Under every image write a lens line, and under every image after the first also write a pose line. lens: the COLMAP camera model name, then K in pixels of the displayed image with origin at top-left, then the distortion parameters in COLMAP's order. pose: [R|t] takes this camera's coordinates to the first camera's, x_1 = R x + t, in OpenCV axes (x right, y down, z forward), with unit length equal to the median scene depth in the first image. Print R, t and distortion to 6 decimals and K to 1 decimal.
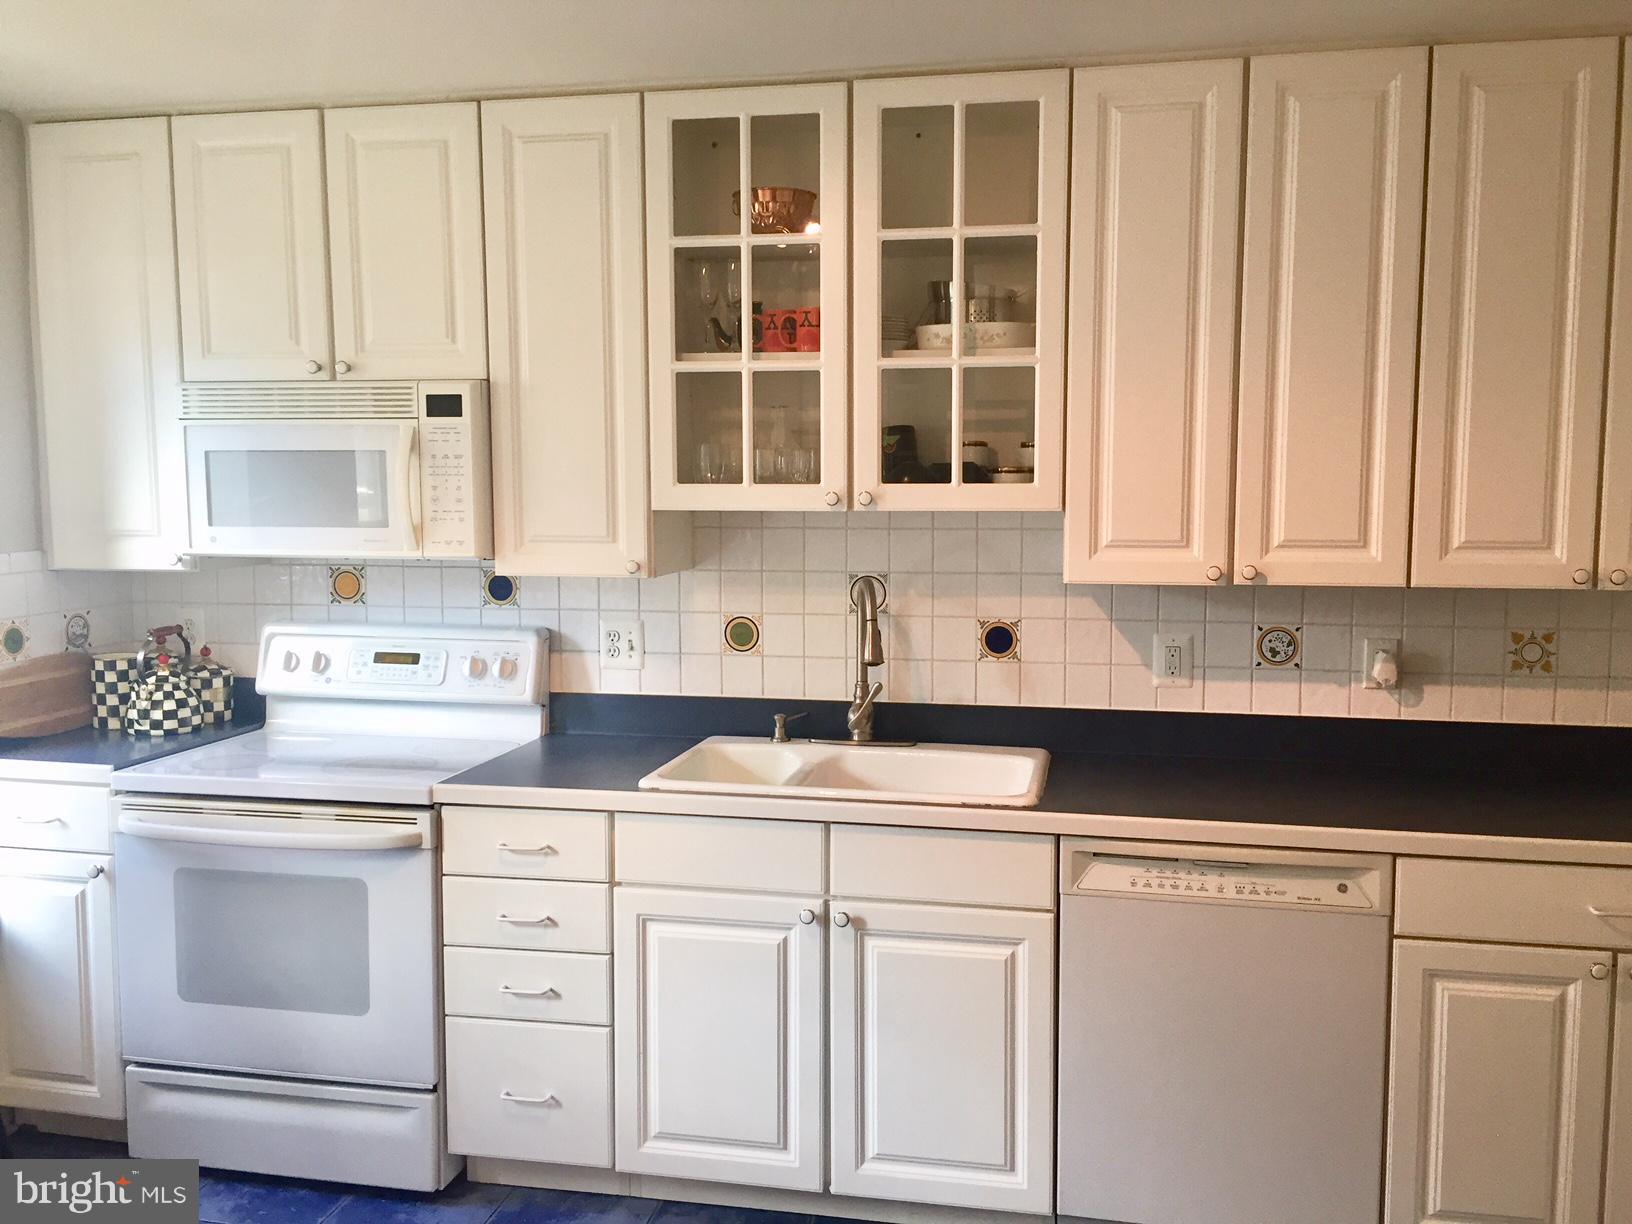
lens RADIAL K [[1407.3, 0, 820.2], [0, 1407.3, 609.3], [0, 0, 1]] dist [0.060160, -0.065374]
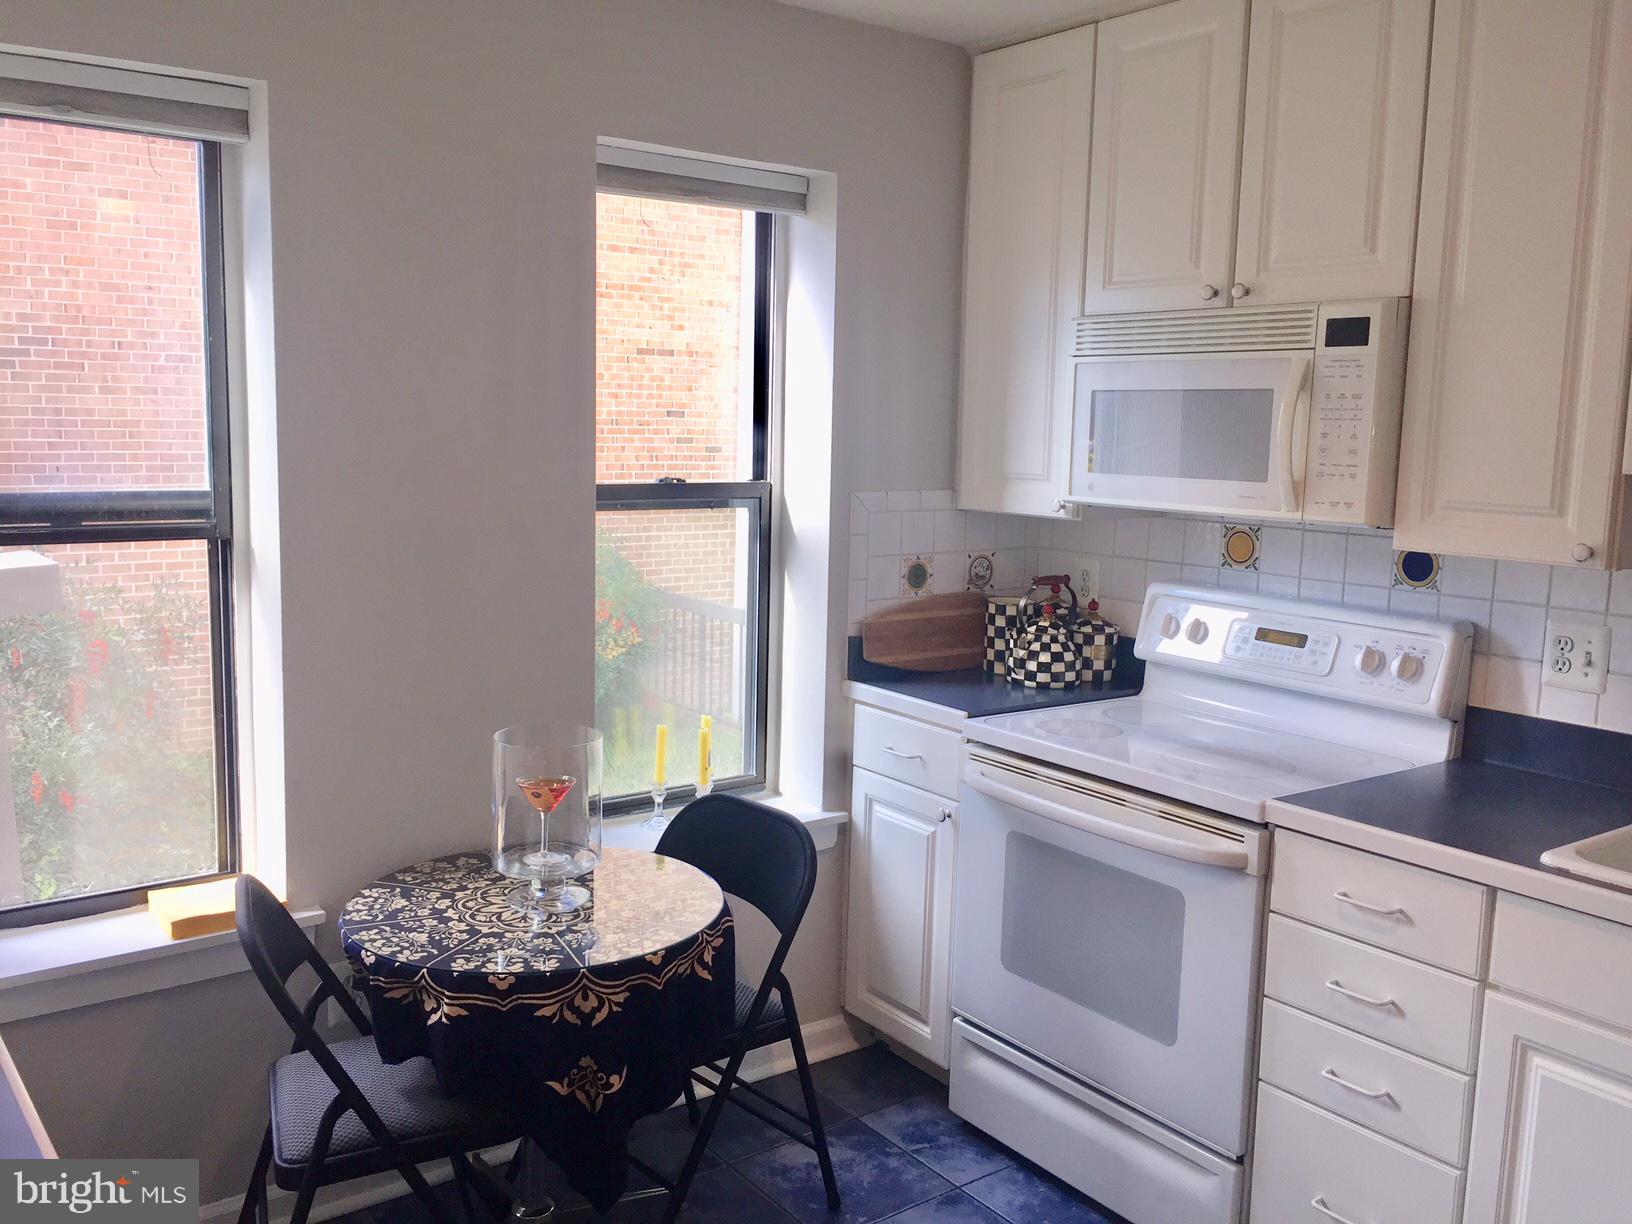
lens RADIAL K [[1407.3, 0, 821.7], [0, 1407.3, 610.4], [0, 0, 1]] dist [0.060160, -0.065374]
pose [[0.758614, 0.108530, -0.642437, 0.039101], [-0.089498, 0.994040, 0.062246, -0.010770], [0.645364, 0.010276, 0.763806, 0.191090]]
